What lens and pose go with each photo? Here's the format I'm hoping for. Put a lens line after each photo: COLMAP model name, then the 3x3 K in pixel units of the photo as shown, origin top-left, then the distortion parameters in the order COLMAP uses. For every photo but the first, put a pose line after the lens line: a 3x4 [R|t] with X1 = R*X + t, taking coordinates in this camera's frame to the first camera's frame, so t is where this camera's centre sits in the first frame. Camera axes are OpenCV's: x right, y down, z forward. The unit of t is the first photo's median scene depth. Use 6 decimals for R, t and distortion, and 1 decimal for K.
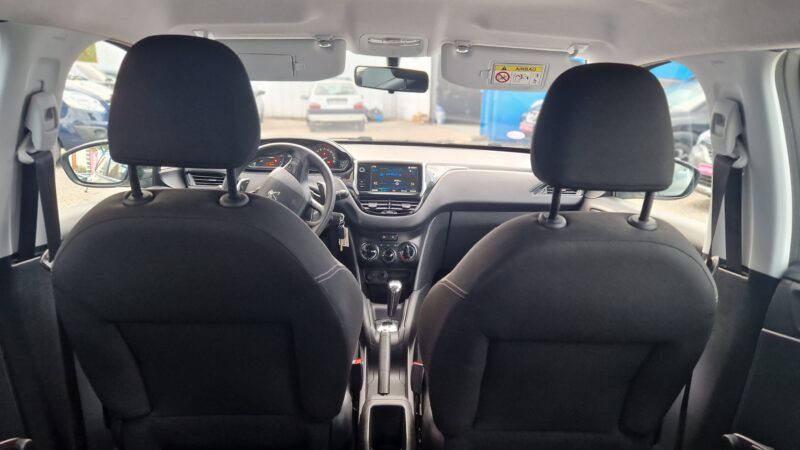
lens RADIAL K [[558.3, 0, 397.9], [0, 558.3, 225.0], [0, 0, 1]] dist [0.006543, 0.001043]
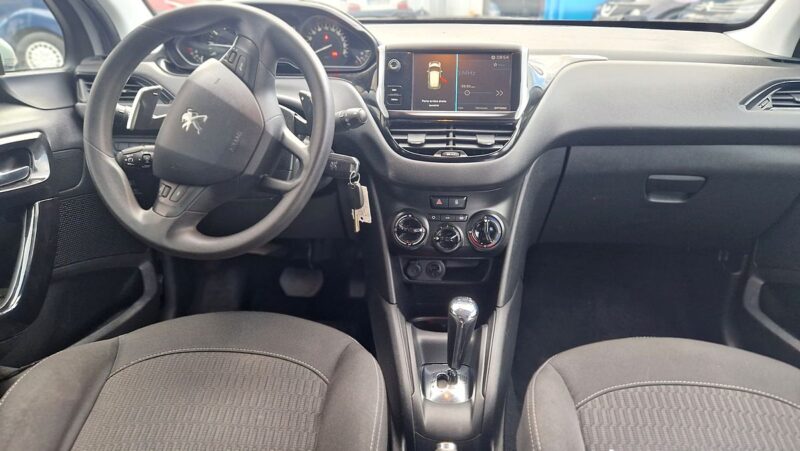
lens RADIAL K [[547.4, 0, 403.5], [0, 547.4, 222.3], [0, 0, 1]] dist [0.030499, -0.004217]
pose [[0.997255, 0.001545, -0.074025, -0.020768], [0.009856, 0.988116, 0.153393, -0.037030], [0.073383, -0.153702, 0.985389, 0.513894]]
